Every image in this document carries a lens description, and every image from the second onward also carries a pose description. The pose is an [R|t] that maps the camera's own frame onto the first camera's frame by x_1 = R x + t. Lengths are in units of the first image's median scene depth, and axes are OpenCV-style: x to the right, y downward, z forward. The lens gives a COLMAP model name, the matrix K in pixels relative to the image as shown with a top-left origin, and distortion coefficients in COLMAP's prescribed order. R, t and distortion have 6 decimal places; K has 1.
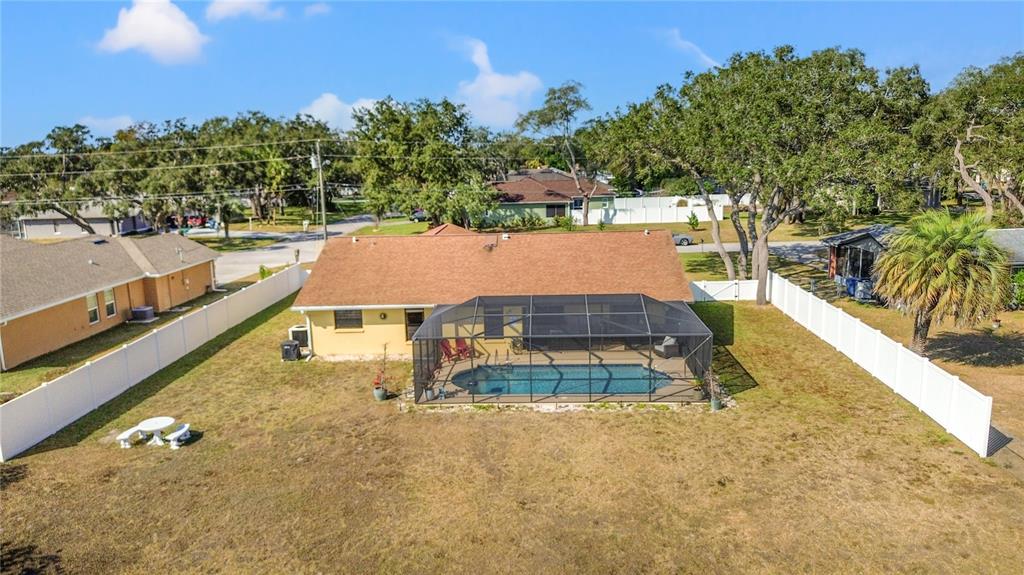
lens RADIAL K [[731.4, 0, 513.8], [0, 731.4, 285.1], [0, 0, 1]] dist [0.051992, -0.047181]
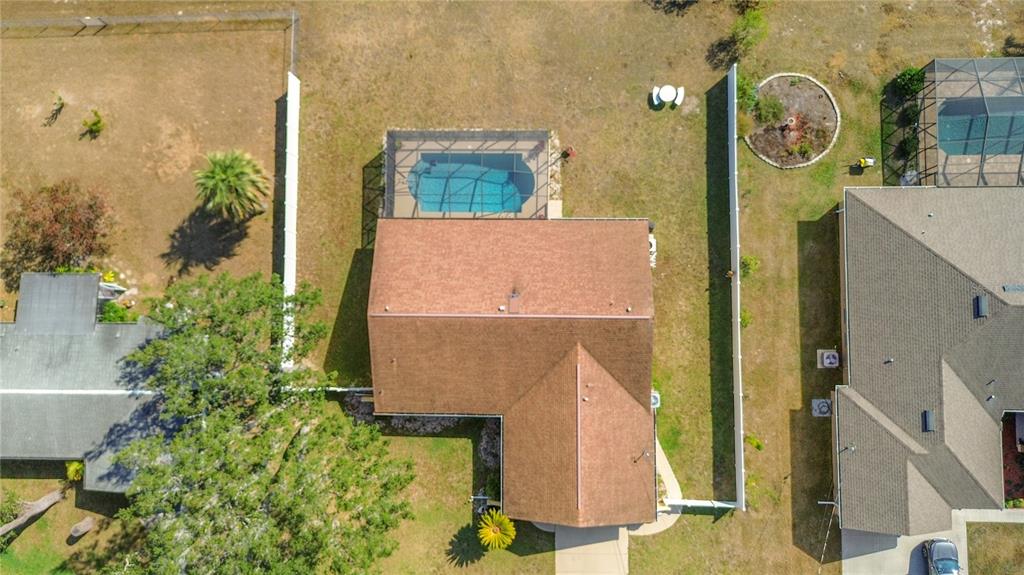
lens RADIAL K [[731.4, 0, 513.8], [0, 731.4, 285.1], [0, 0, 1]] dist [0.051992, -0.047181]
pose [[-0.995536, 0.043951, 0.083530, -0.189044], [0.077741, -0.120068, 0.989717, -1.776195], [0.053528, 0.991792, 0.116115, 1.164099]]
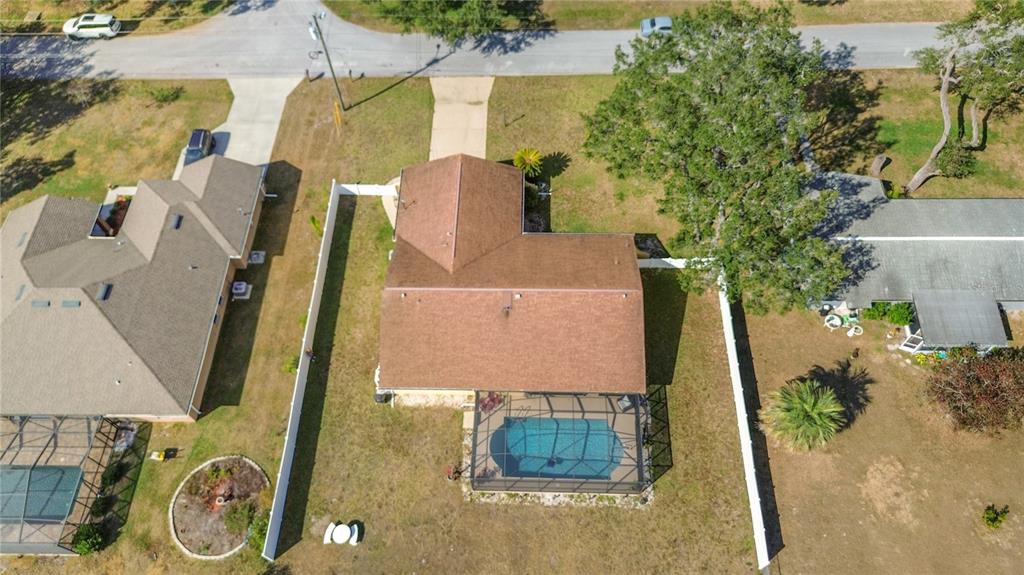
lens RADIAL K [[731.4, 0, 513.8], [0, 731.4, 285.1], [0, 0, 1]] dist [0.051992, -0.047181]
pose [[0.999778, -0.019792, 0.007251, -0.040360], [0.007794, 0.666738, 0.745251, -1.504973], [-0.019584, -0.745029, 0.666745, 0.191615]]
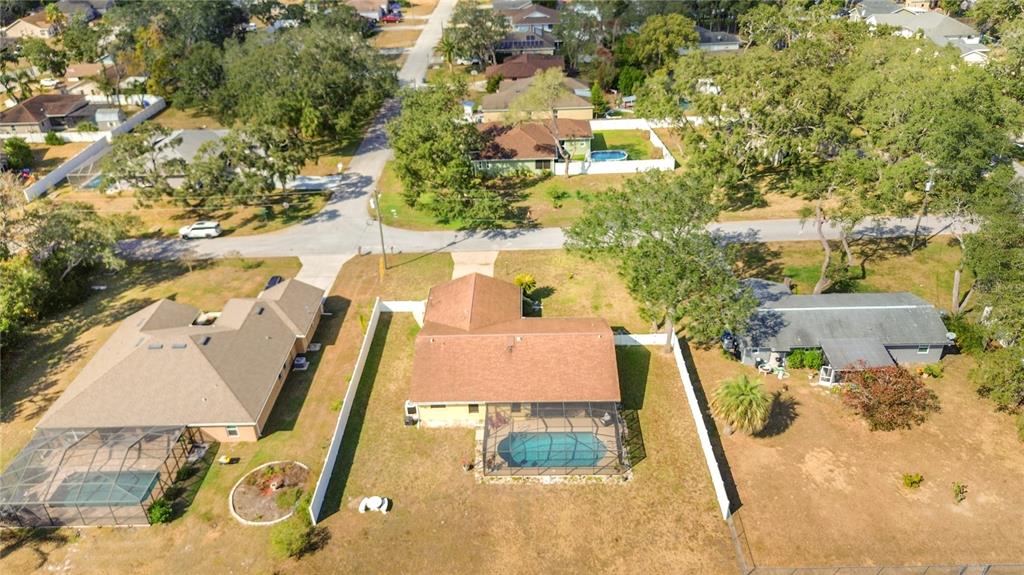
lens RADIAL K [[731.4, 0, 513.8], [0, 731.4, 285.1], [0, 0, 1]] dist [0.051992, -0.047181]
pose [[0.999488, -0.021785, 0.023418, -0.086852], [0.012384, 0.938645, 0.344664, -1.110734], [-0.029490, -0.344197, 0.938434, -0.827085]]
